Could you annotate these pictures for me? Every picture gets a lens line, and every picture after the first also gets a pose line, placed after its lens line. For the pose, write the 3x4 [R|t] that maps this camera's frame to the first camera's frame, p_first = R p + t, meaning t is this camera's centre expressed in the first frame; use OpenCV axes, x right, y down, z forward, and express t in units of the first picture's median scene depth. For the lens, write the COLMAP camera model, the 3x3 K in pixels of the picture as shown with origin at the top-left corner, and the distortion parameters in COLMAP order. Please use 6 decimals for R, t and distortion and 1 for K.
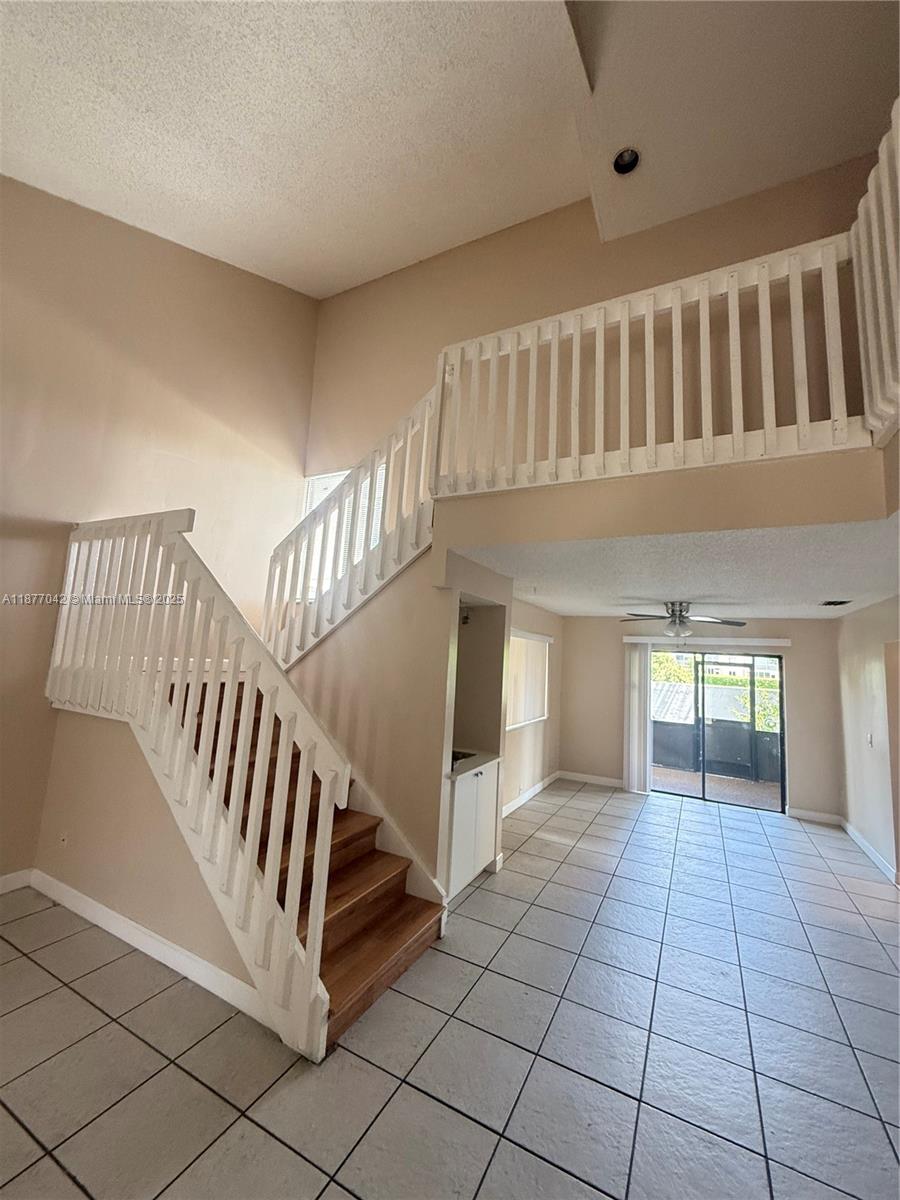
lens RADIAL K [[476.8, 0, 450.0], [0, 476.8, 600.0], [0, 0, 1]] dist [0.000324, 0.000053]
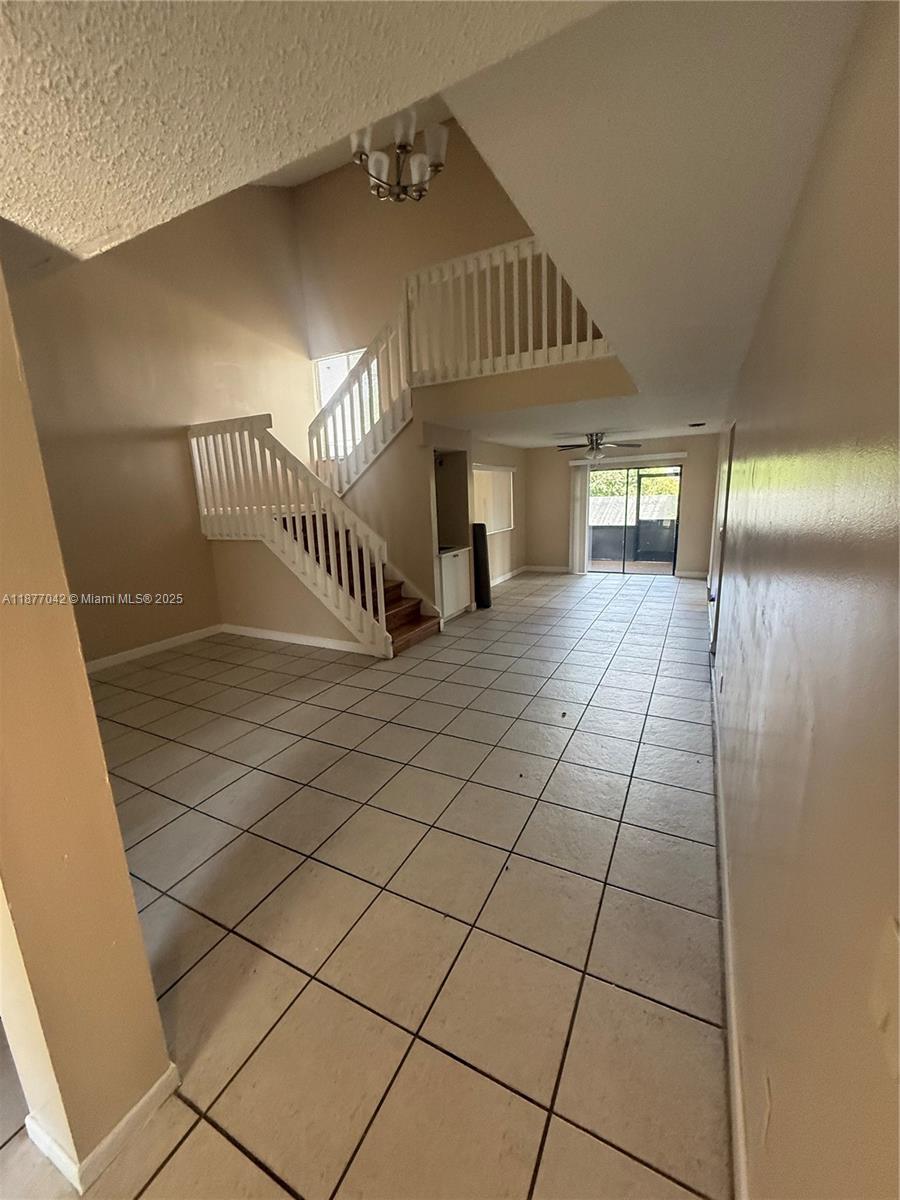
lens RADIAL K [[476.8, 0, 450.0], [0, 476.8, 600.0], [0, 0, 1]] dist [0.000324, 0.000053]
pose [[0.995502, -0.092548, -0.020247, 0.062280], [0.094018, 0.938849, 0.331245, -0.060908], [-0.011647, -0.331659, 0.943328, -0.720744]]
